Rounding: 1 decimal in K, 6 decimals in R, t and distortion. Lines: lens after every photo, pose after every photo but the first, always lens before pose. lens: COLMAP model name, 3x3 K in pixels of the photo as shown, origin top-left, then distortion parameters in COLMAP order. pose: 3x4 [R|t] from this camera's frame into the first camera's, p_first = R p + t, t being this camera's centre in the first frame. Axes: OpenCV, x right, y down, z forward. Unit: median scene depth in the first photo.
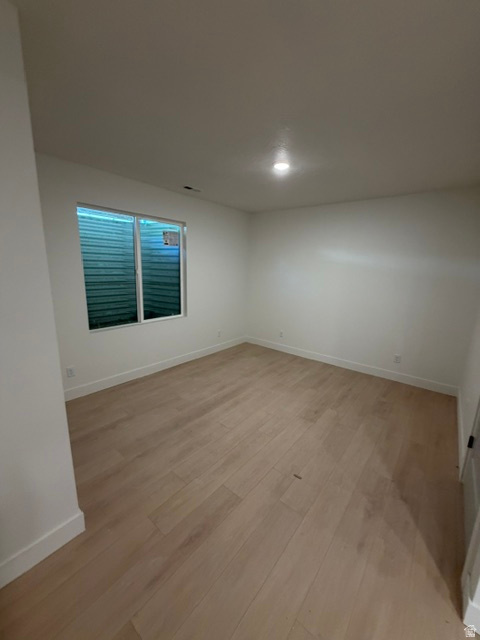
lens RADIAL K [[257.0, 0, 240.0], [0, 257.0, 320.0], [0, 0, 1]] dist [0.011773, -0.000012]
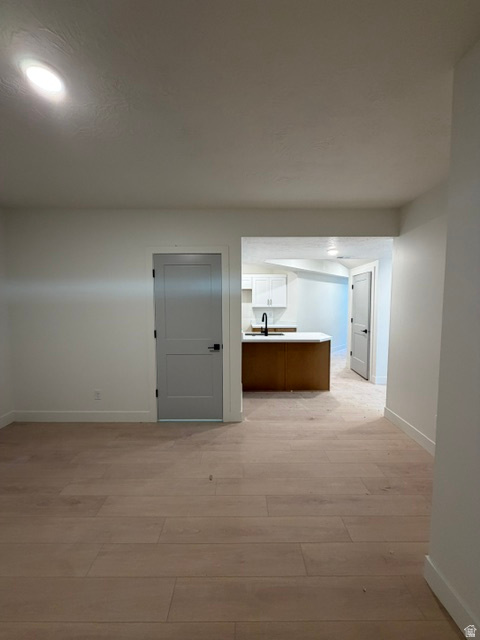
lens RADIAL K [[257.0, 0, 240.0], [0, 257.0, 320.0], [0, 0, 1]] dist [0.011773, -0.000012]
pose [[-0.635397, -0.087414, 0.767222, -0.659948], [0.143678, 0.962838, 0.228692, -0.273095], [-0.758701, 0.255543, -0.599225, 1.465111]]
